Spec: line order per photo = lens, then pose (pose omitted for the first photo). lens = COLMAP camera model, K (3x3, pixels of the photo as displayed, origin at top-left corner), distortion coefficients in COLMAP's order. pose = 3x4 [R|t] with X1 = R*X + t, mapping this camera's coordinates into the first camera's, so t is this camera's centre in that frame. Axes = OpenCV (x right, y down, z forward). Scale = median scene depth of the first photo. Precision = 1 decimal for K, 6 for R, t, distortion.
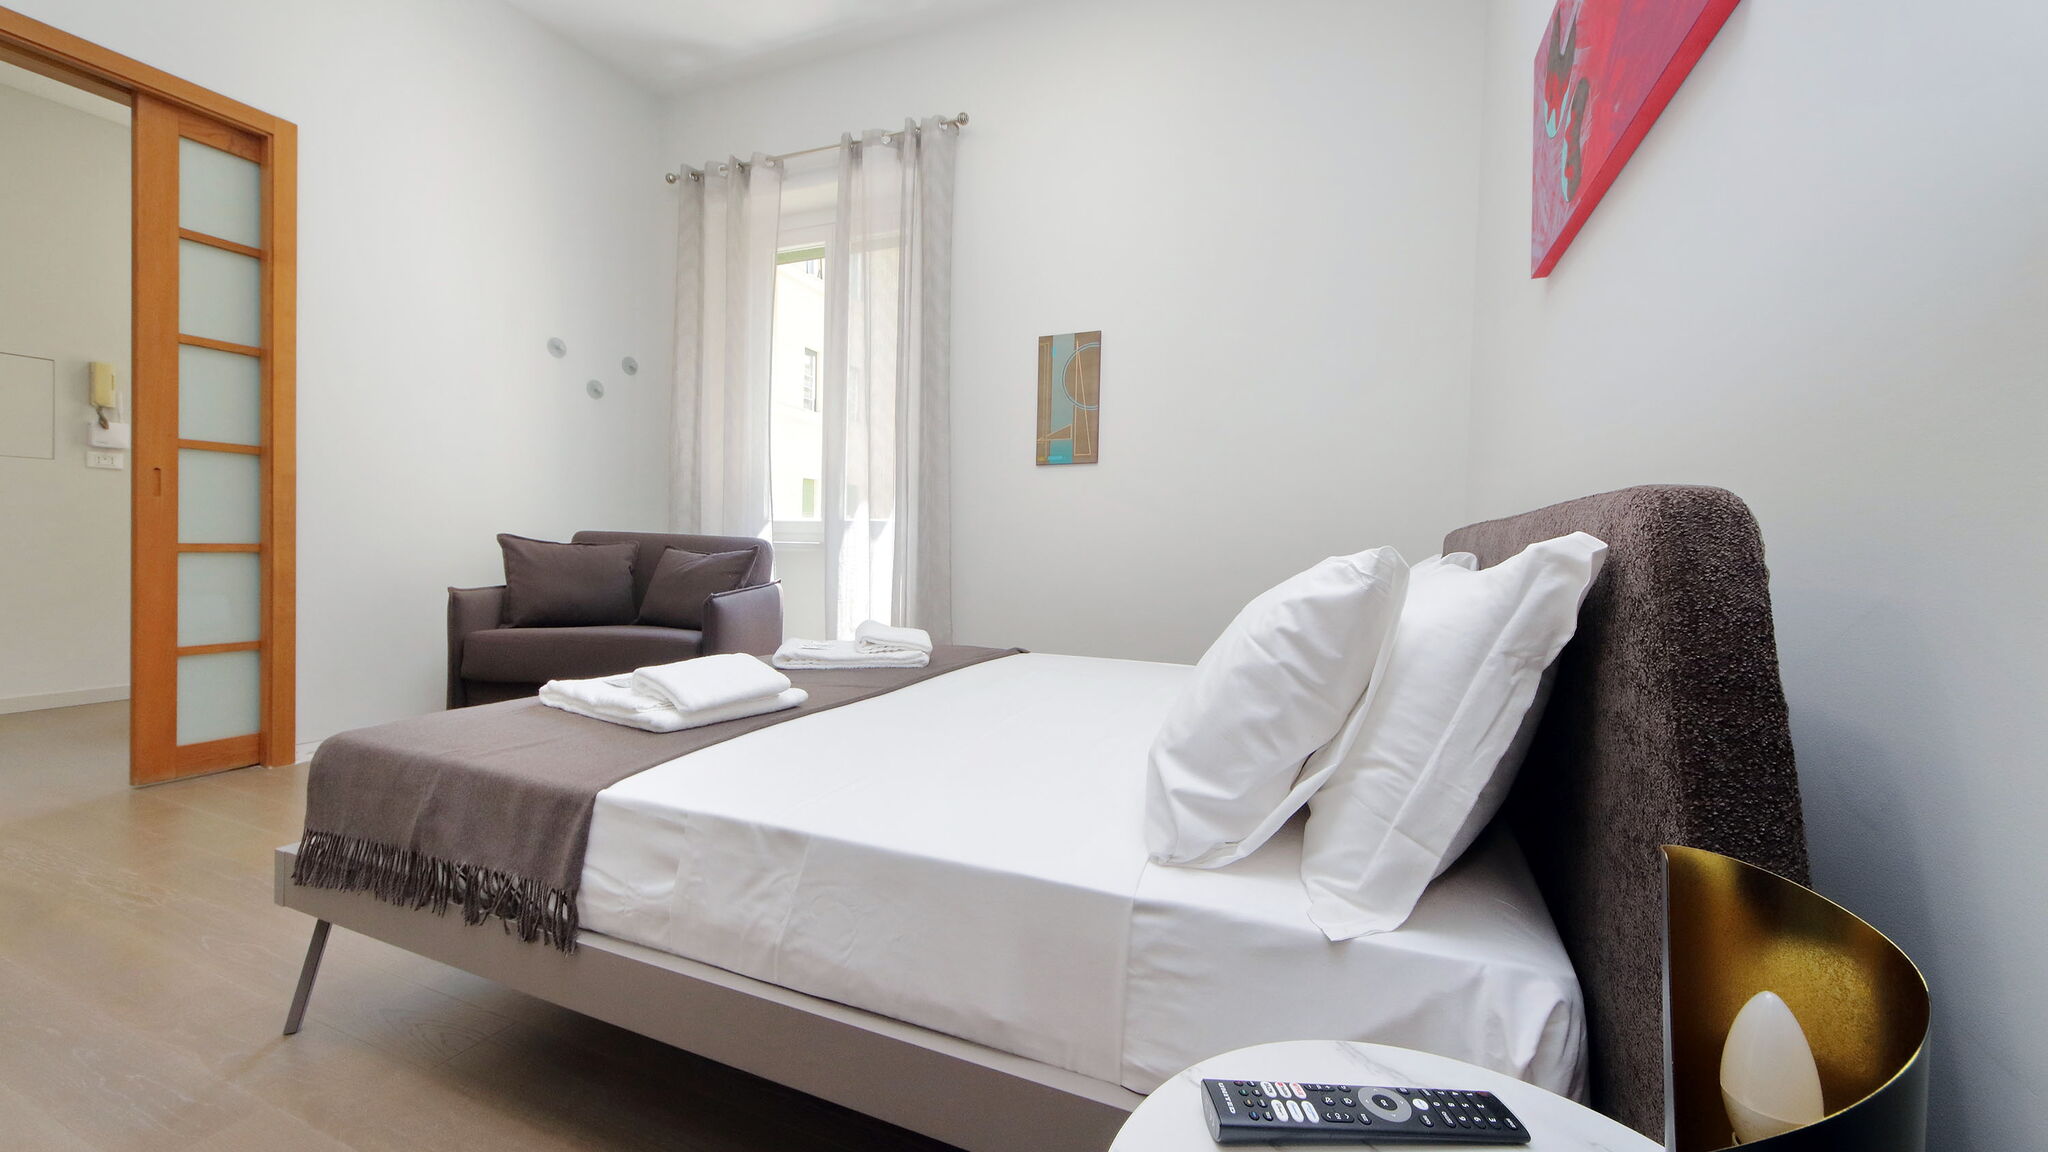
lens RADIAL K [[775.5, 0, 1021.2], [0, 775.5, 548.8], [0, 0, 1]] dist [0.010329, -0.003948]
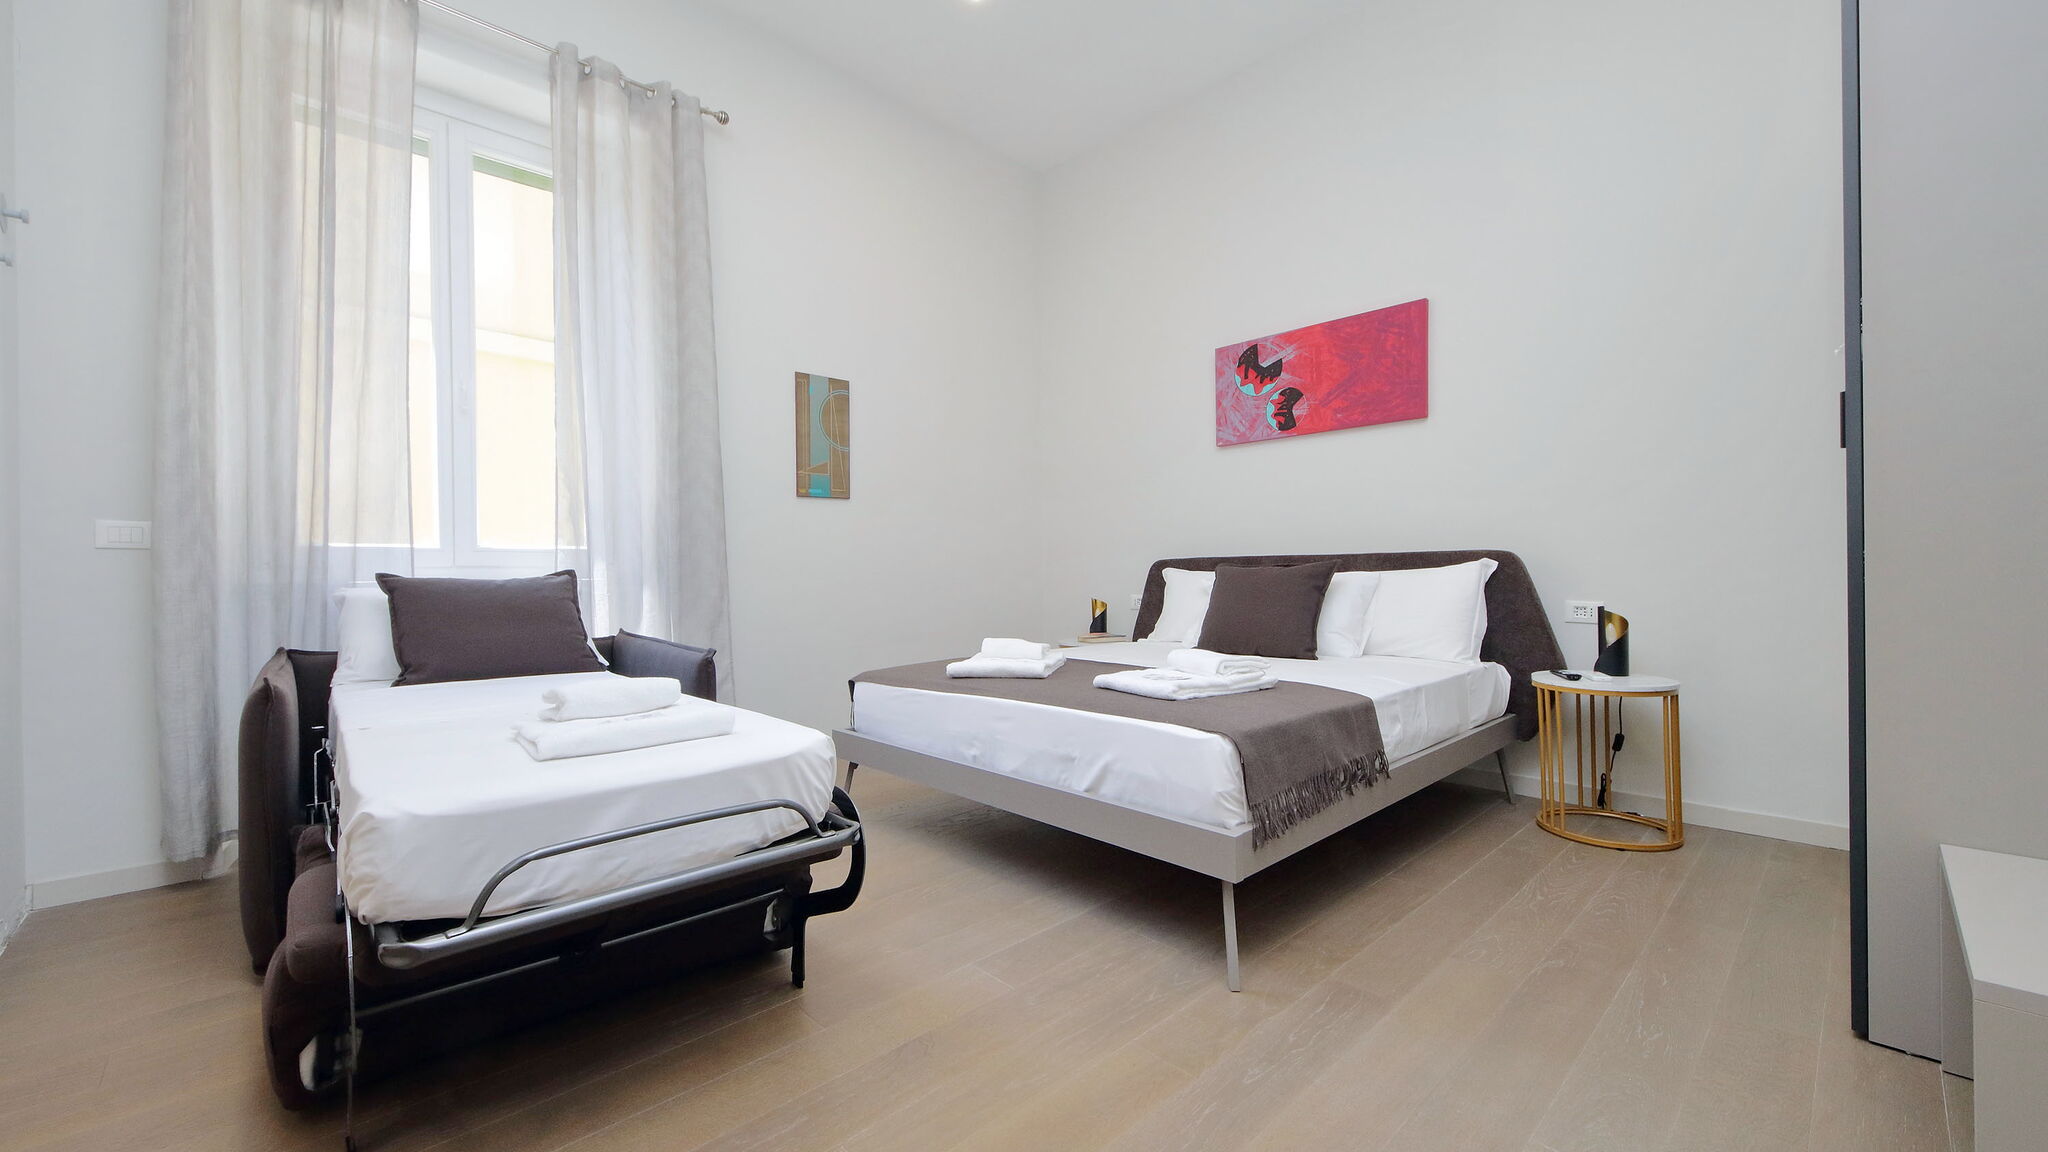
lens RADIAL K [[775.5, 0, 1031.1], [0, 775.5, 572.8], [0, 0, 1]] dist [0.010329, -0.003948]
pose [[0.404407, -0.023652, 0.914273, -0.815495], [0.025386, 0.999571, 0.014630, -0.013727], [-0.914227, 0.017294, 0.404834, 0.307432]]
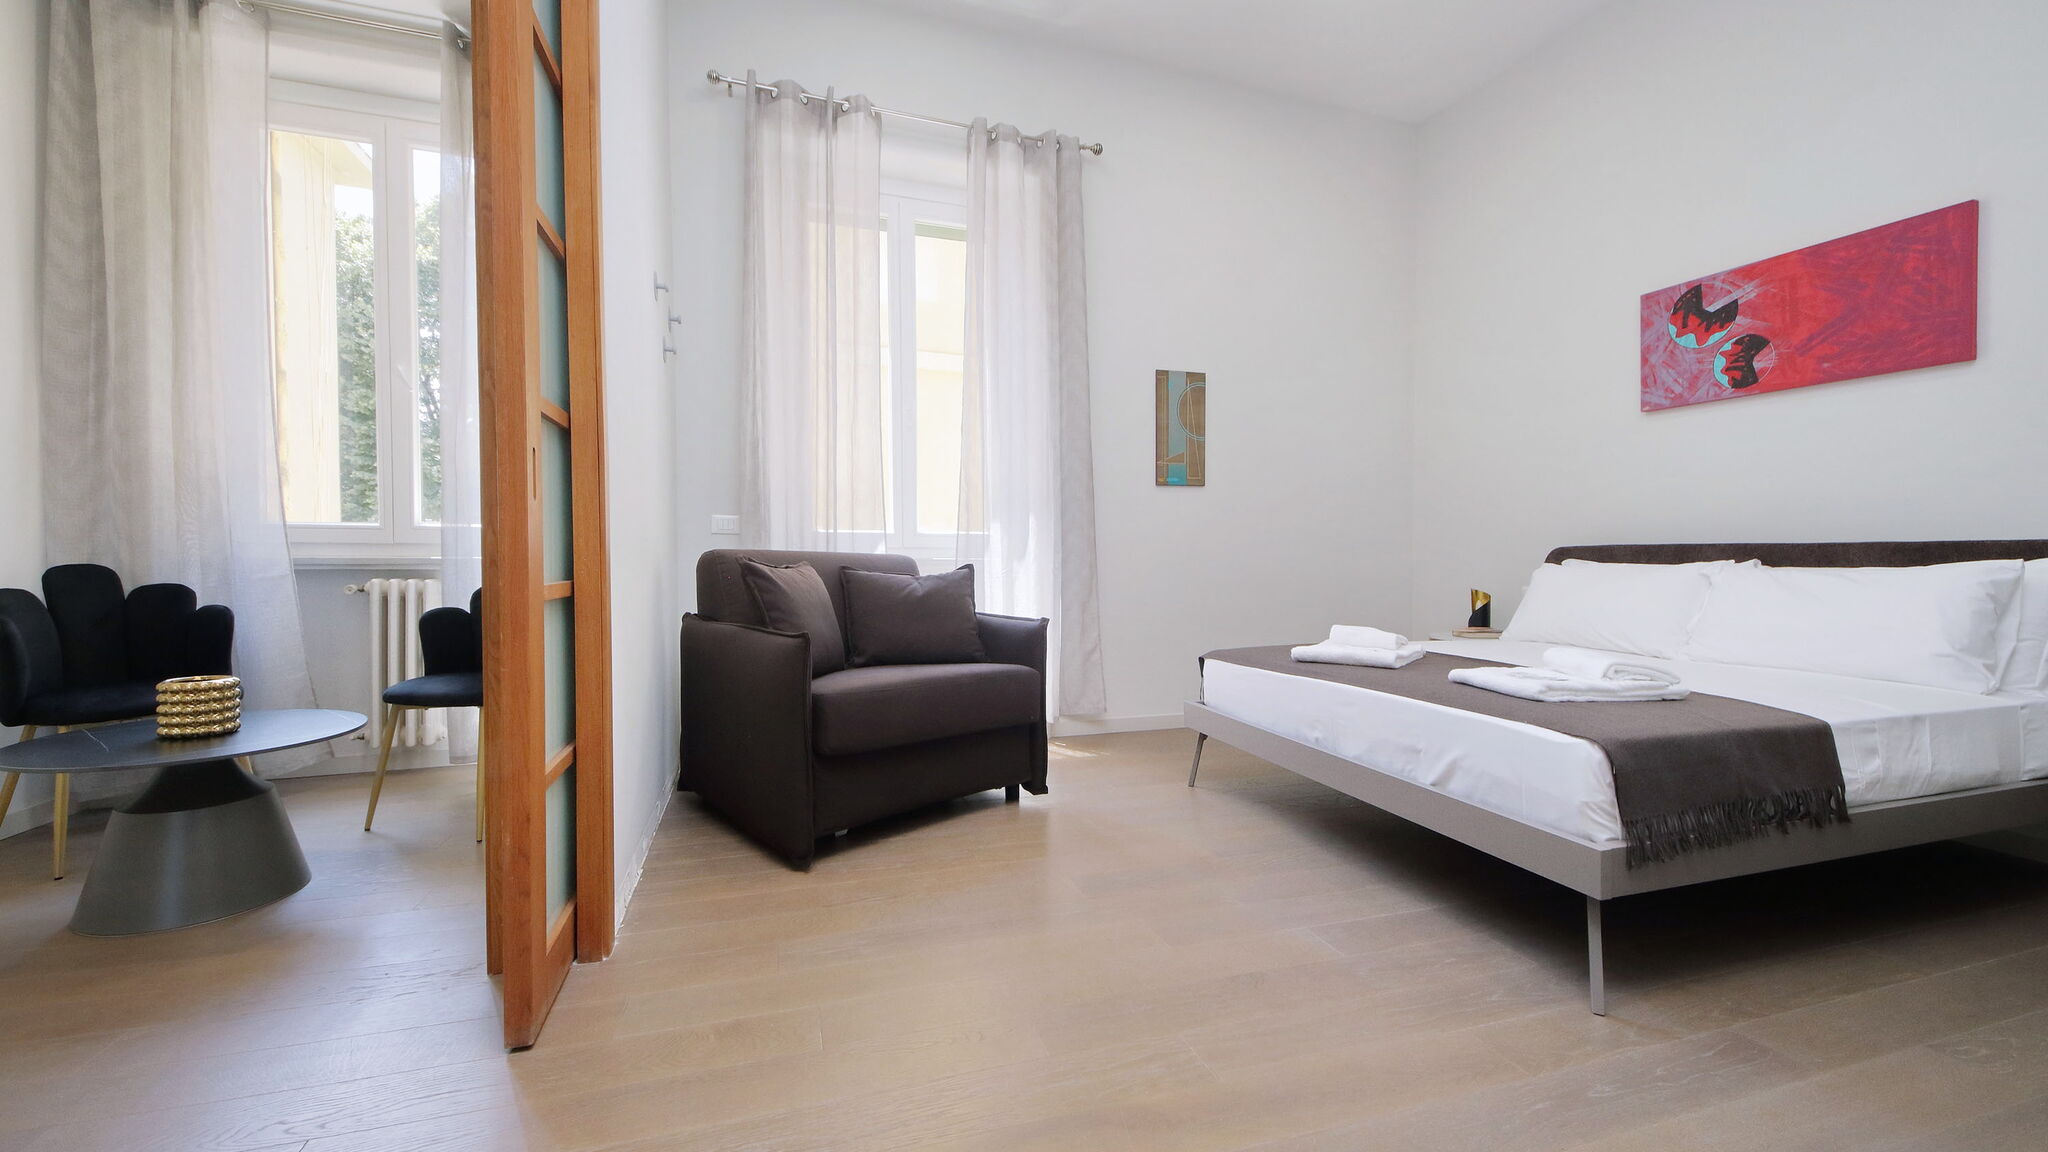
lens RADIAL K [[775.5, 0, 1036.2], [0, 775.5, 571.6], [0, 0, 1]] dist [0.010329, -0.003948]
pose [[0.759932, -0.033430, 0.649143, -0.861705], [0.017071, 0.999359, 0.031481, -0.021060], [-0.649779, -0.012842, 0.760015, 0.264012]]
